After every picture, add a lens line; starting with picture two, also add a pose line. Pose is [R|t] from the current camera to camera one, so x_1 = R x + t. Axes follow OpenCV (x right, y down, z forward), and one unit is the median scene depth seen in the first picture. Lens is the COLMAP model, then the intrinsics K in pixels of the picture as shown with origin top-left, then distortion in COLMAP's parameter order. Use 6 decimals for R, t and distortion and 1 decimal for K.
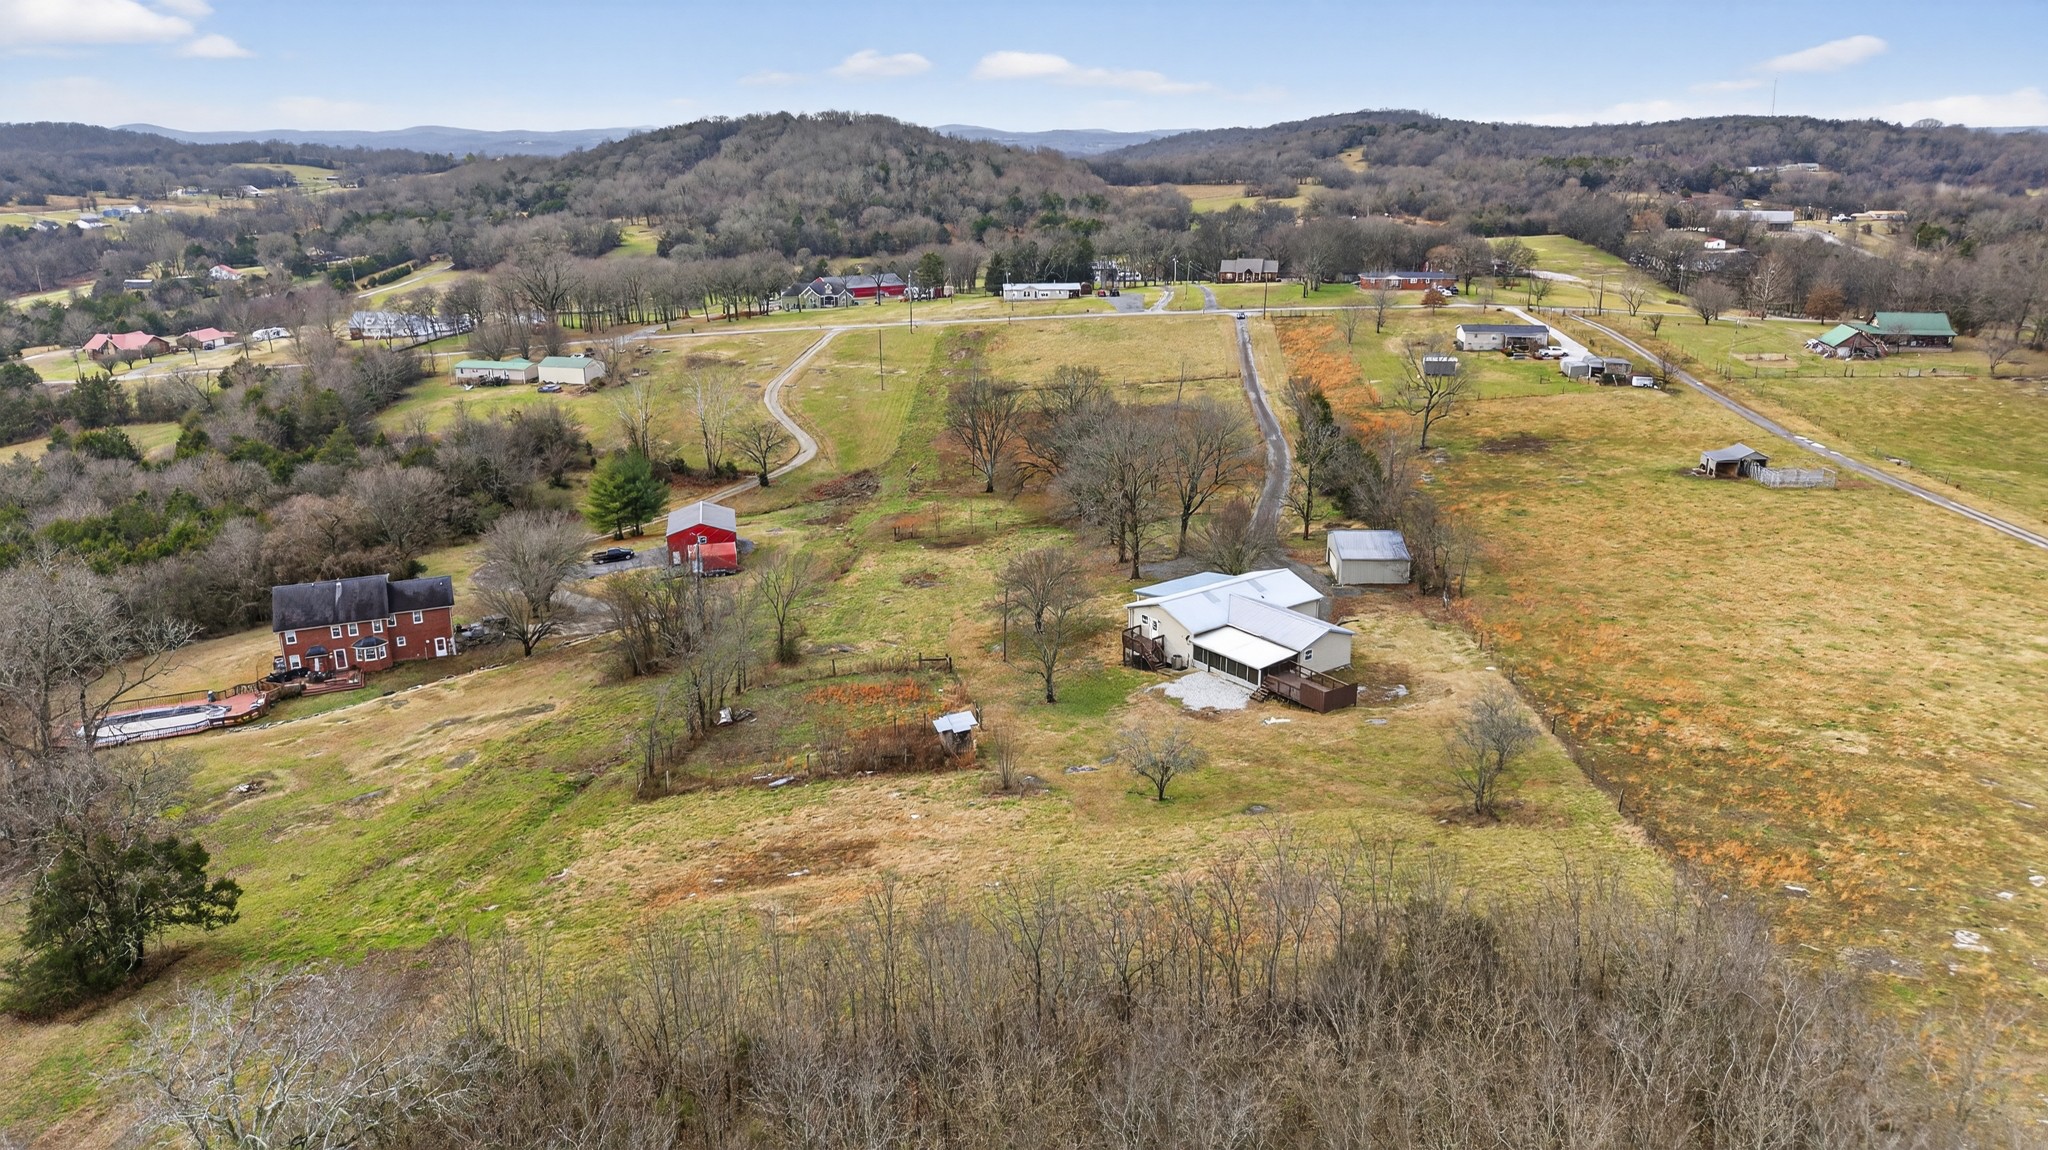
lens RADIAL K [[1334.6, 0, 1024.0], [0, 1334.6, 575.0], [0, 0, 1]] dist [0.007010, -0.000077]
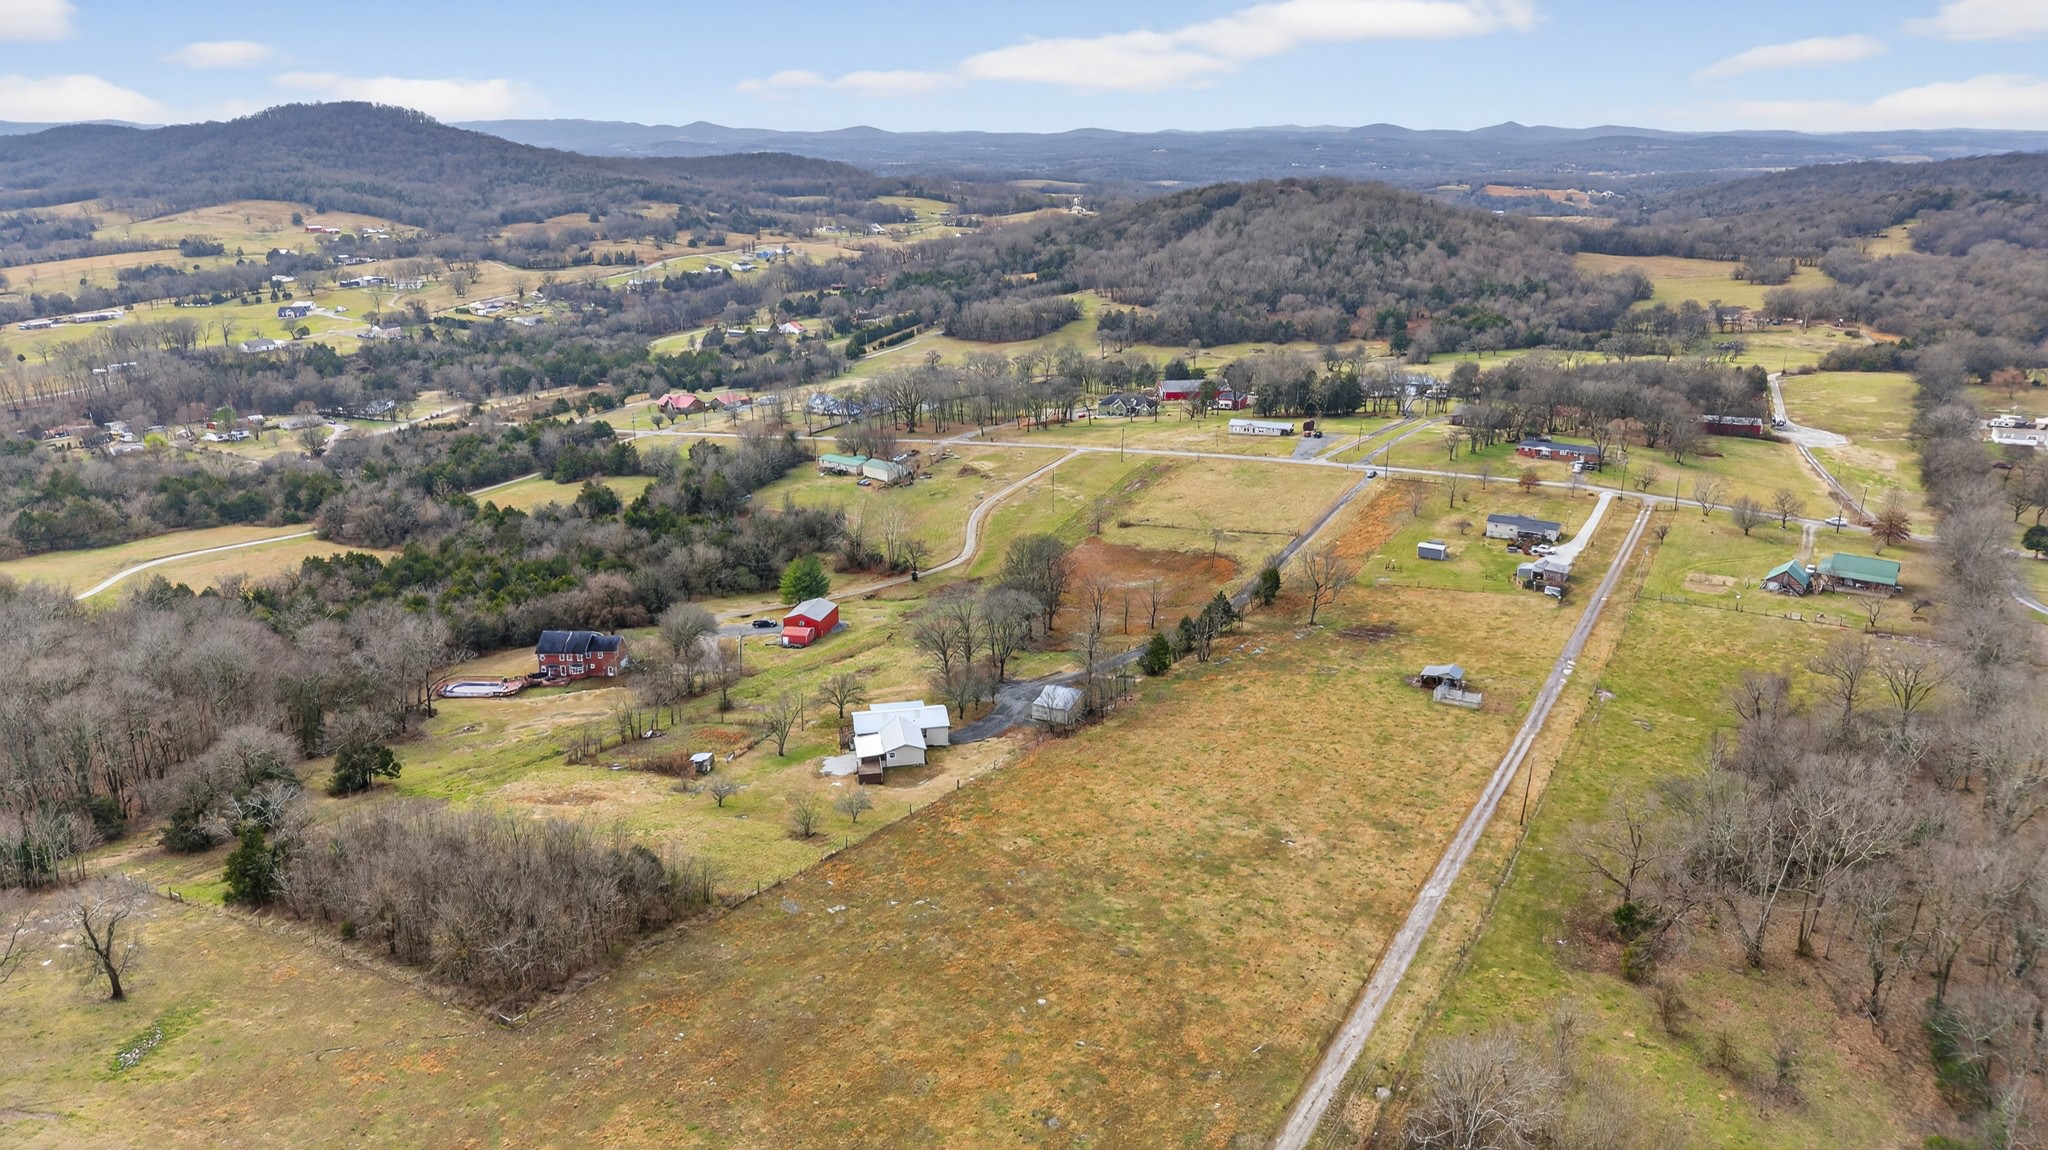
lens RADIAL K [[1334.6, 0, 1024.0], [0, 1334.6, 575.0], [0, 0, 1]] dist [0.007010, -0.000077]
pose [[0.903270, 0.129921, -0.408930, 0.919121], [-0.130994, 0.991055, 0.025519, -0.221236], [0.408588, 0.030517, 0.912209, -0.566376]]
